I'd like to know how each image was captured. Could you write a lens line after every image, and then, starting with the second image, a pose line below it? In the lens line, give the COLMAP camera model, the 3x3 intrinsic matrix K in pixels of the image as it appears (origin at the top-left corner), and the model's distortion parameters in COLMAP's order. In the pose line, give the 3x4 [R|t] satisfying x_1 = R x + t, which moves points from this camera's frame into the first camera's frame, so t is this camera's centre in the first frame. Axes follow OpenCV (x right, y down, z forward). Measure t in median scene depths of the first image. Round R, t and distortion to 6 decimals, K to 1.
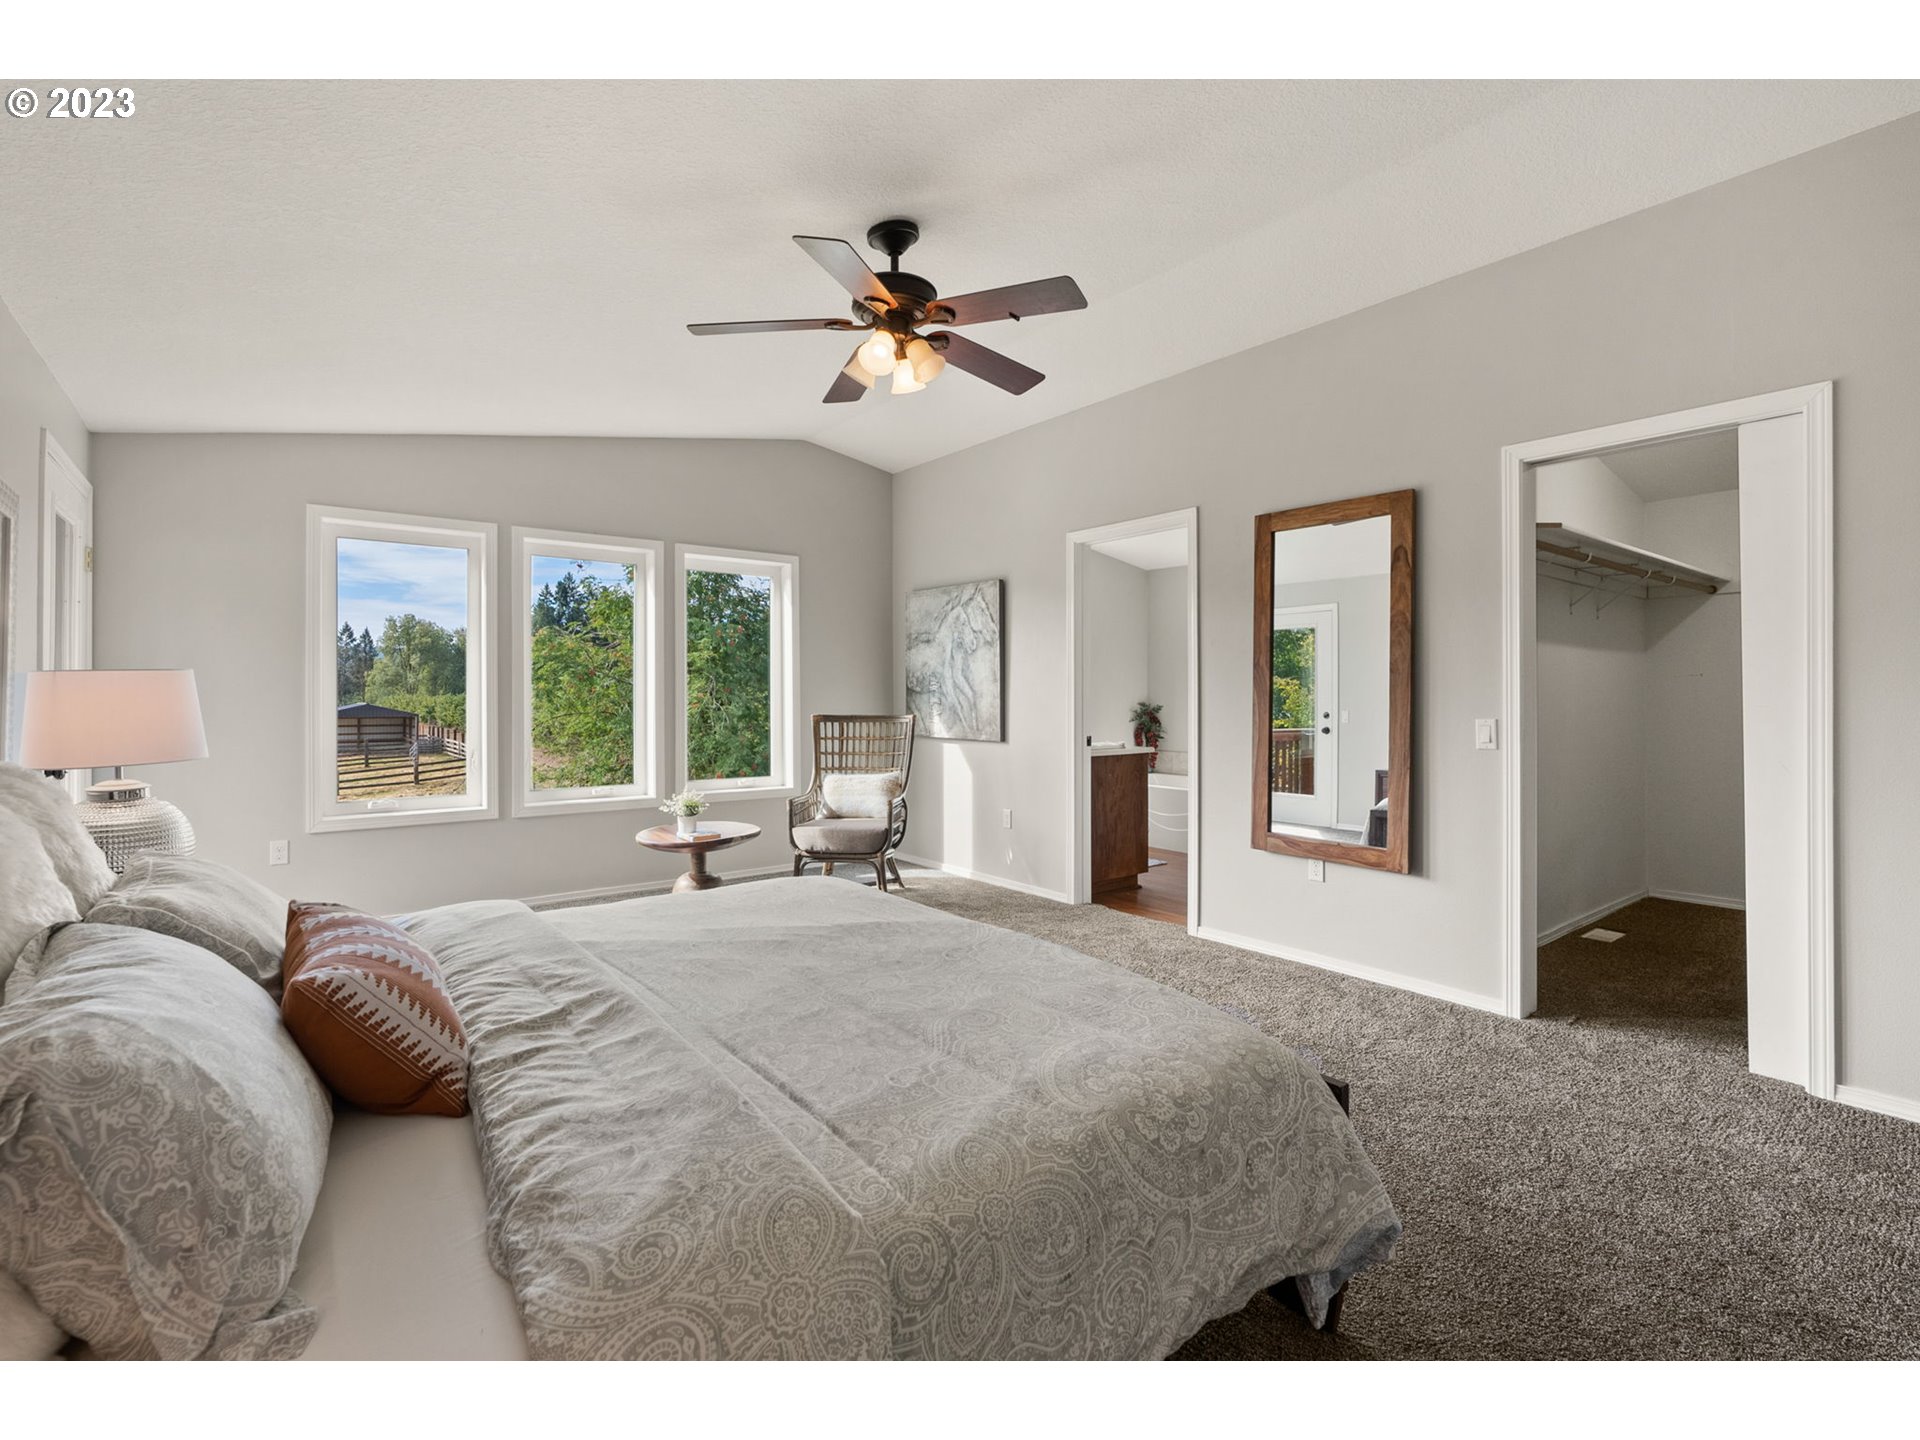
lens RADIAL K [[881.6, 0, 960.0], [0, 881.6, 702.9], [0, 0, 1]] dist [-0.010160, 0.002870]
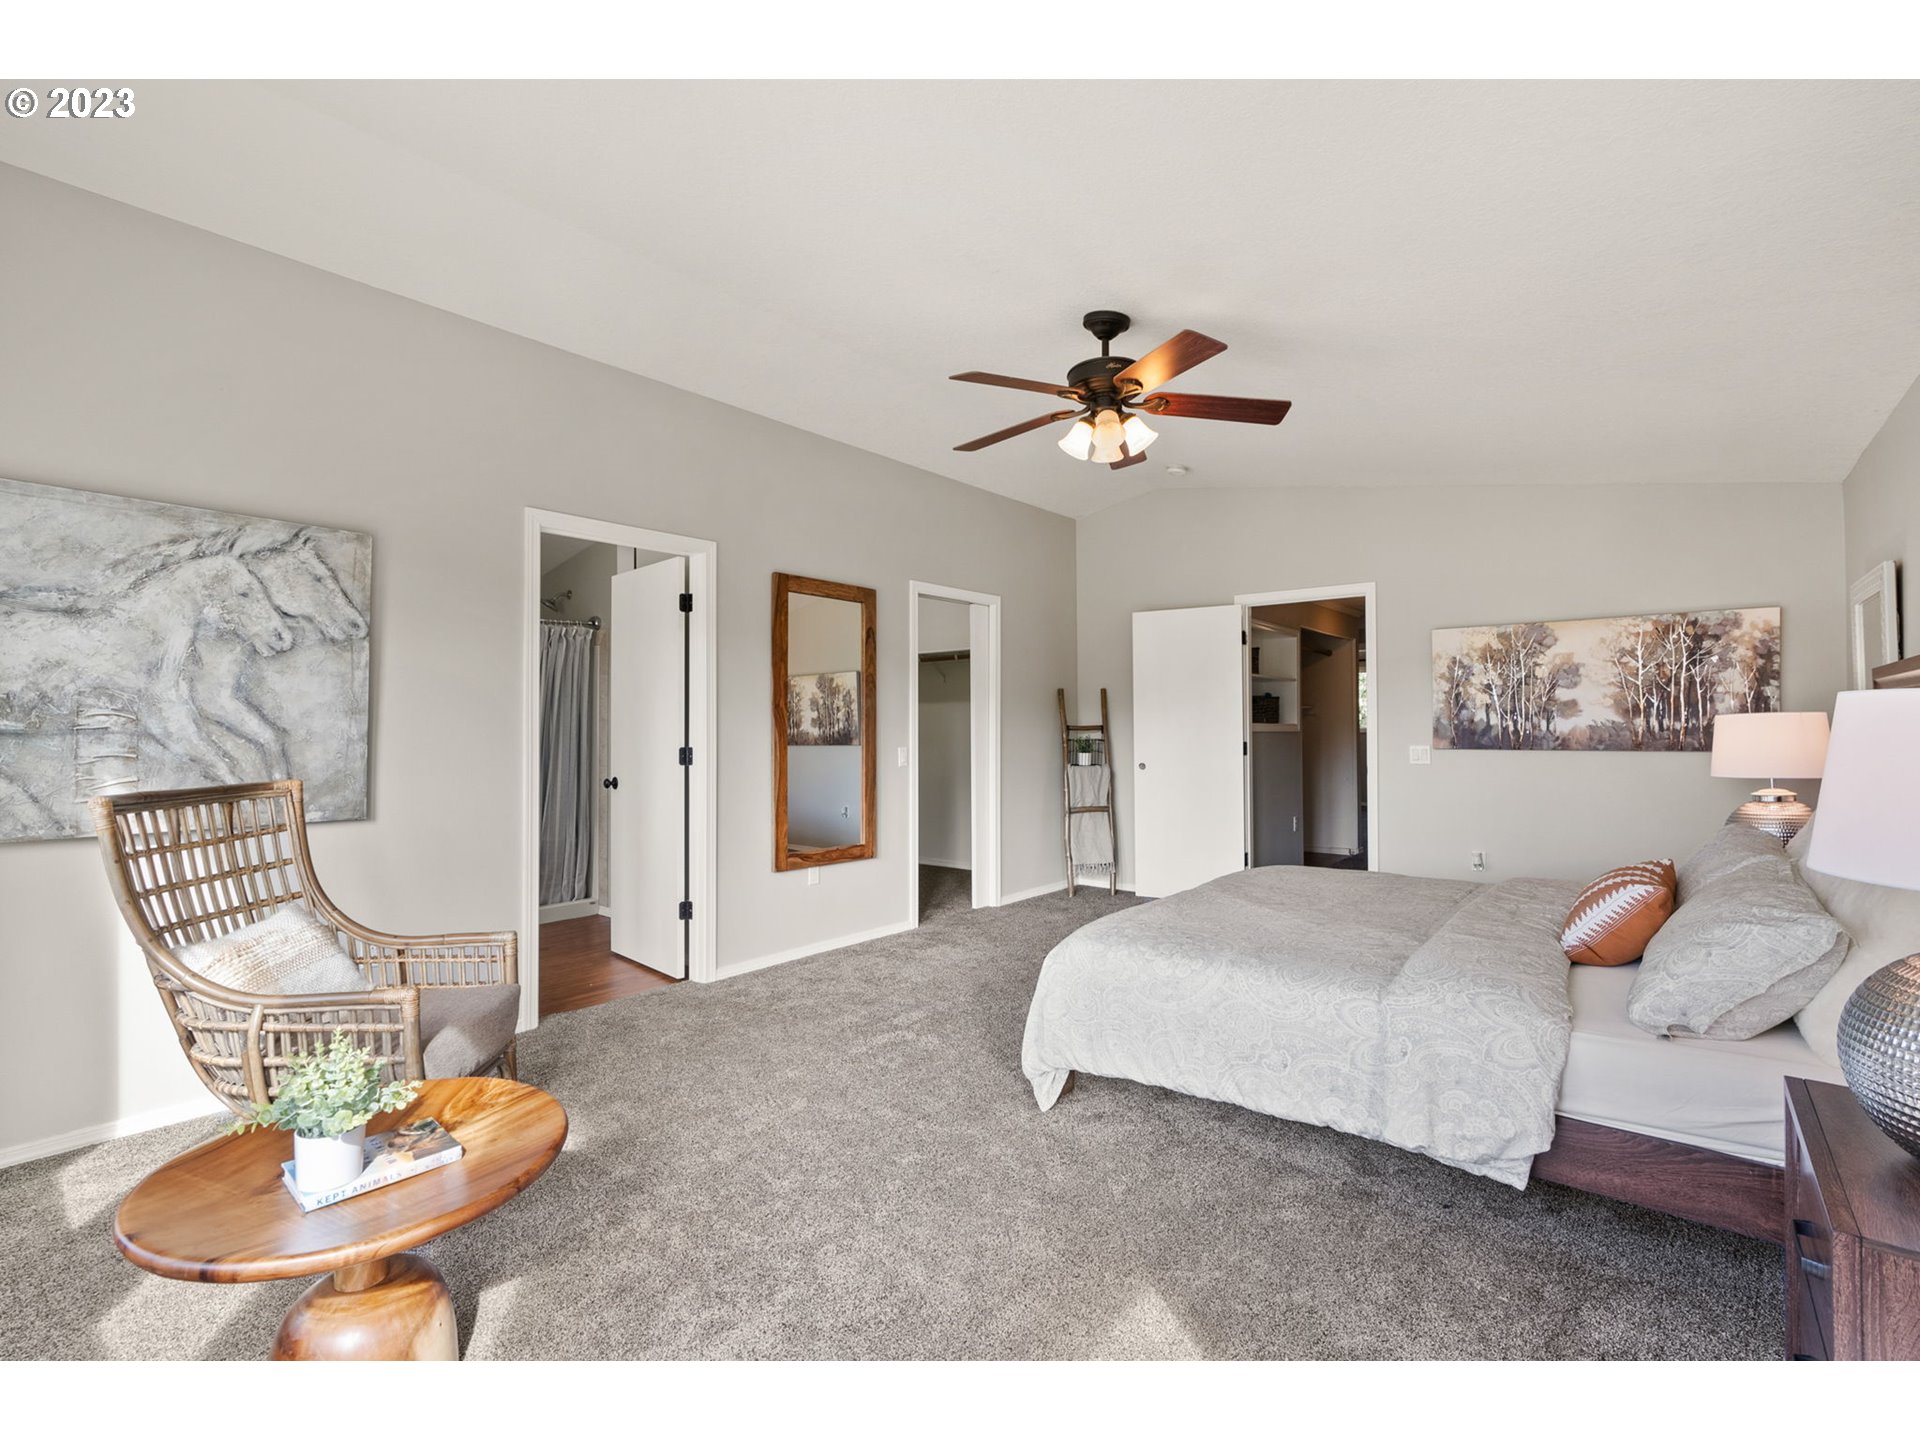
lens RADIAL K [[881.6, 0, 956.2], [0, 881.6, 722.8], [0, 0, 1]] dist [-0.010160, 0.002870]
pose [[-0.210162, 0.004999, 0.977654, -0.559646], [0.009851, 0.999947, -0.002995, -0.011709], [-0.977617, 0.009002, -0.210200, 0.708373]]
